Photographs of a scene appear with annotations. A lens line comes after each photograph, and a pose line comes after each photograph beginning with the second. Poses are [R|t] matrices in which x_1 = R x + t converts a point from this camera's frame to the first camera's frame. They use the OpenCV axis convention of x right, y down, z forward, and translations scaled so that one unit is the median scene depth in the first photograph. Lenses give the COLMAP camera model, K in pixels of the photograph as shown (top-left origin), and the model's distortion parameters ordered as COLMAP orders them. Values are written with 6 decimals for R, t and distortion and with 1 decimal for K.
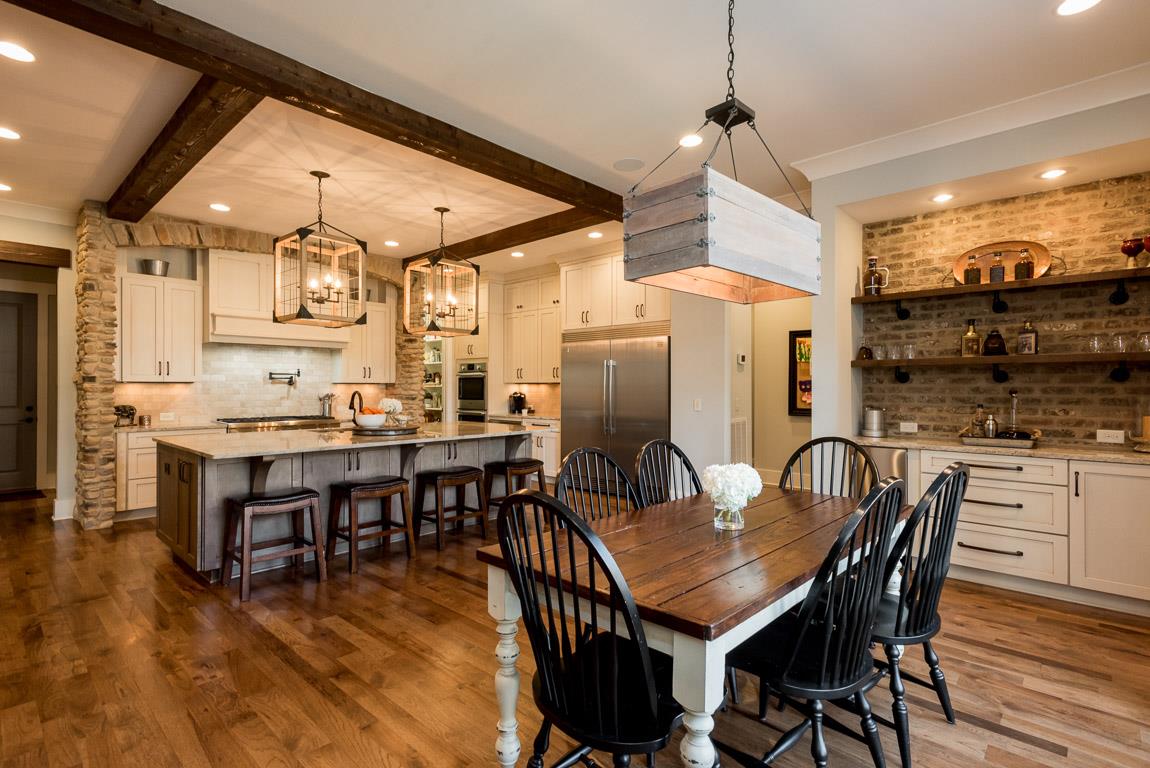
lens RADIAL K [[592.5, 0, 575.0], [0, 592.5, 384.0], [0, 0, 1]] dist [-0.024047, -0.000365]
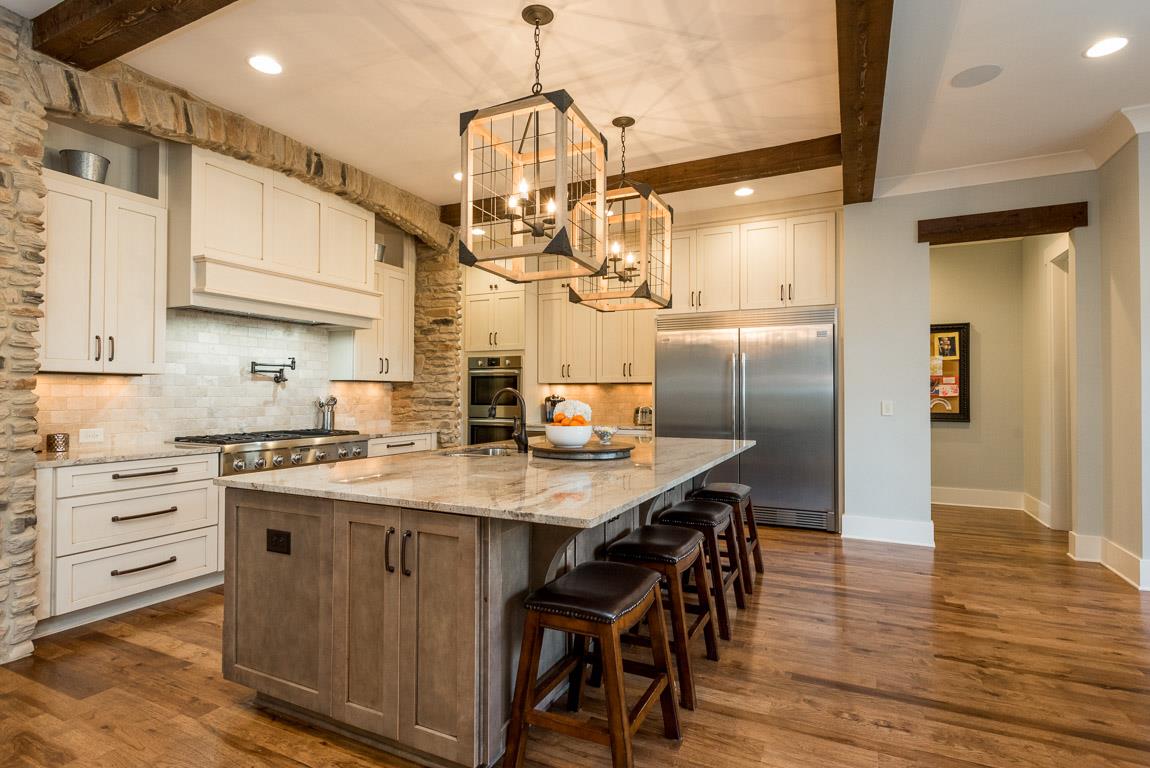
lens RADIAL K [[604.3, 0, 539.3], [0, 604.3, 385.1], [0, 0, 1]] dist [-0.024195, 0.000093]
pose [[0.959003, 0.006236, 0.283329, -0.461047], [-0.002953, 0.999923, -0.012014, 0.013536], [-0.283382, 0.010685, 0.958948, 0.336145]]
